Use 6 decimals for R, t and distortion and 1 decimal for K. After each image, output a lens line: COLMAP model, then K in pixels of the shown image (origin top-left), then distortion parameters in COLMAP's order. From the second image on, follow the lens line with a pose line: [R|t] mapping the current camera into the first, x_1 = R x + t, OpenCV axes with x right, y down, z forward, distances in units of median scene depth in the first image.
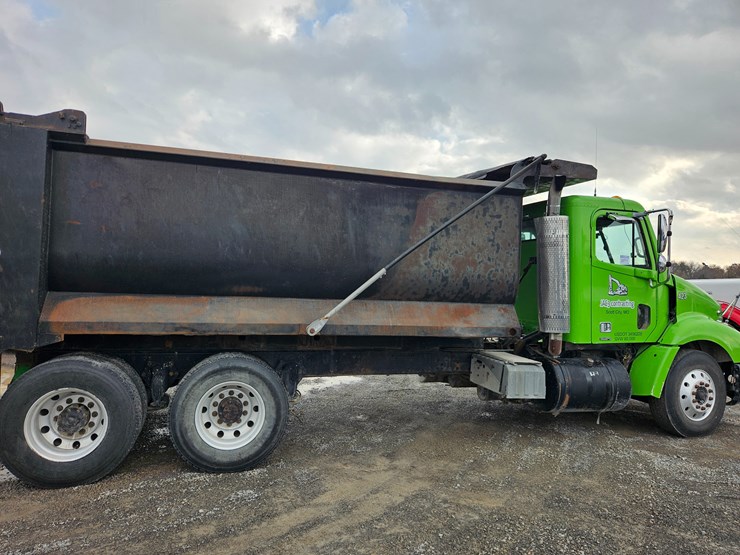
lens RADIAL K [[493.7, 0, 362.1], [0, 493.7, 262.9], [0, 0, 1]] dist [0.077155, -0.063423]
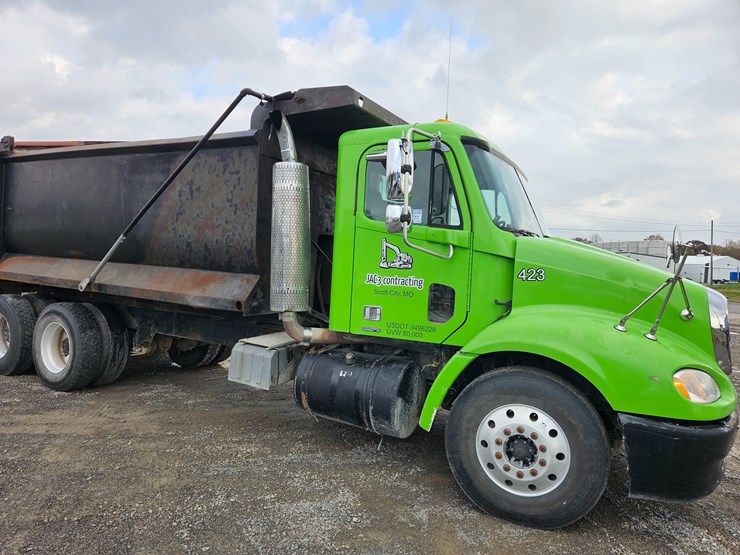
lens RADIAL K [[490.0, 0, 364.6], [0, 490.0, 265.7], [0, 0, 1]] dist [0.070791, -0.060336]
pose [[0.703143, 0.014320, -0.710905, 1.077351], [-0.003035, 0.999849, 0.017139, 0.055506], [0.711042, -0.009893, 0.703080, 0.565888]]
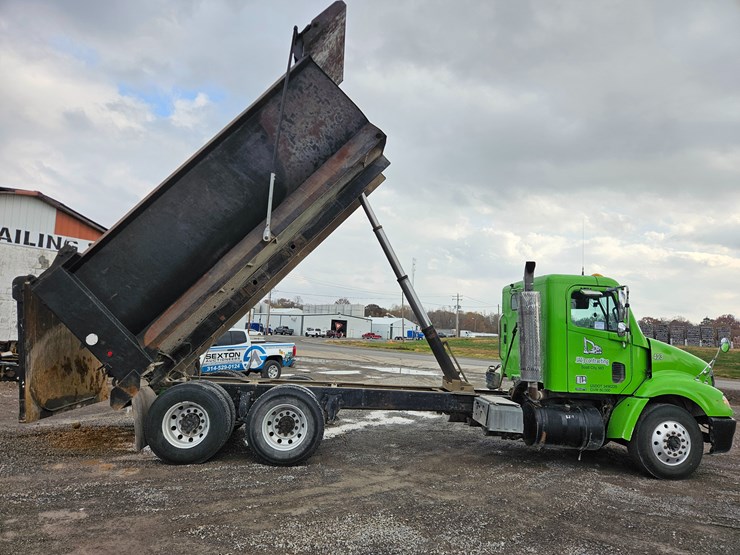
lens RADIAL K [[488.4, 0, 367.6], [0, 488.4, 277.7], [0, 0, 1]] dist [0.069293, -0.056000]
pose [[0.978447, -0.006297, -0.206404, 0.247136], [-0.011102, 0.996485, -0.083032, -0.018247], [0.206201, 0.083534, 0.974938, -0.365044]]
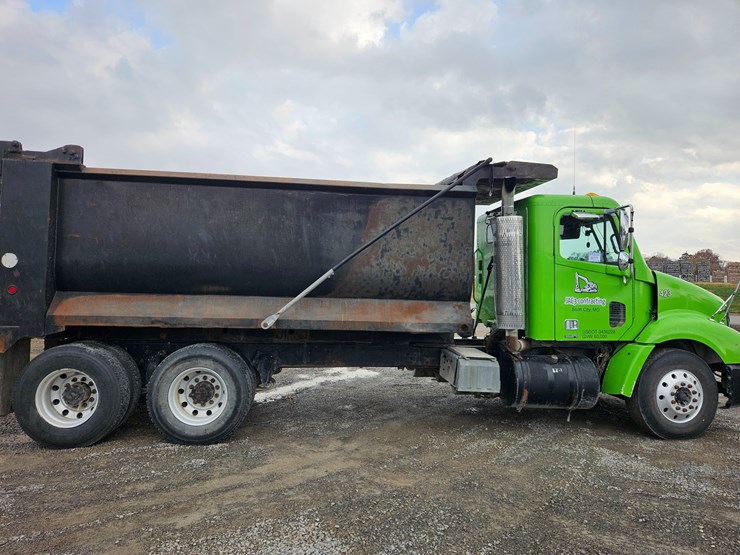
lens RADIAL K [[492.8, 0, 361.2], [0, 492.8, 258.0], [0, 0, 1]] dist [0.078741, -0.067504]
pose [[0.982088, -0.016661, -0.187687, 0.291533], [0.014986, 0.999834, -0.010335, -0.001382], [0.187828, 0.007338, 0.982174, -0.069559]]
